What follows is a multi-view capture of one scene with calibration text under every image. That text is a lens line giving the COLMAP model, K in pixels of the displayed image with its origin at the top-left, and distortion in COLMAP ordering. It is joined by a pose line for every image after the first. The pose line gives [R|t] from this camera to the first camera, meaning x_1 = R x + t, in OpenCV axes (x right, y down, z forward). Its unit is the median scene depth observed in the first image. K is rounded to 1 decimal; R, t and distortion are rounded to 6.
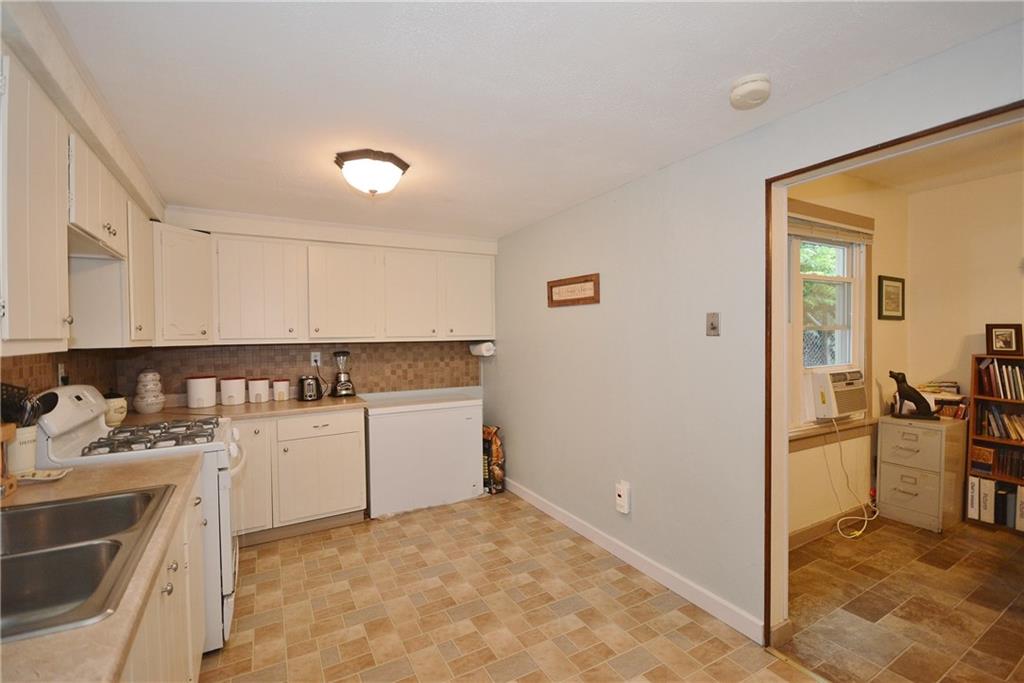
lens RADIAL K [[447.7, 0, 512.8], [0, 447.7, 343.3], [0, 0, 1]] dist [0.001877, -0.005795]
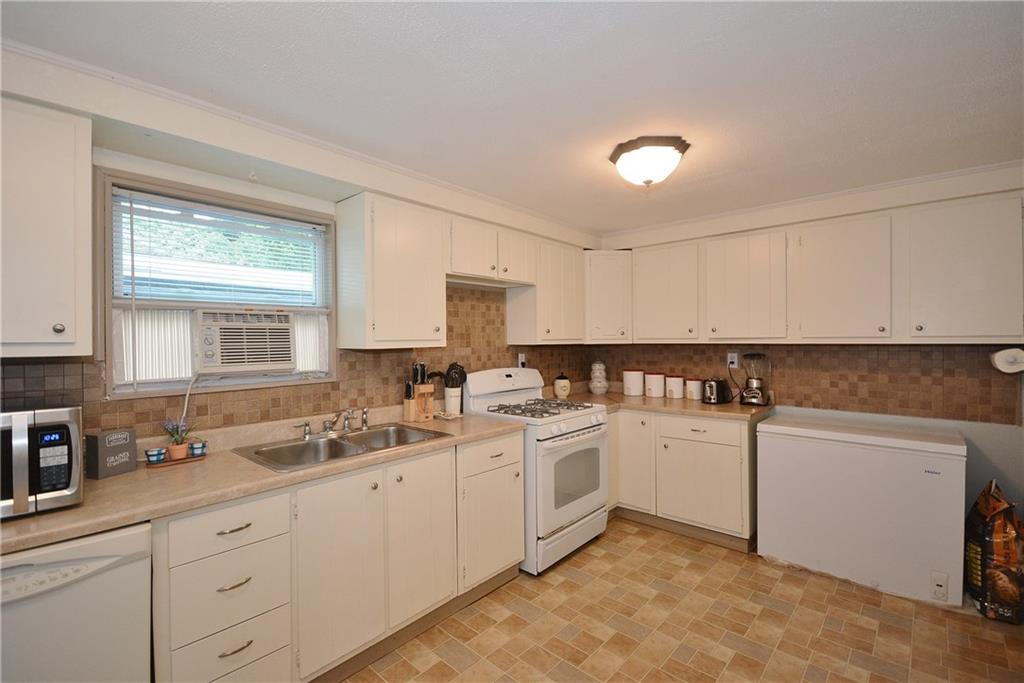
lens RADIAL K [[447.7, 0, 512.4], [0, 447.7, 340.5], [0, 0, 1]] dist [0.001877, -0.005795]
pose [[0.328255, 0.012678, -0.944504, 0.299981], [-0.014357, 0.999861, 0.008431, -0.008720], [0.944480, 0.010793, 0.328392, 0.270401]]
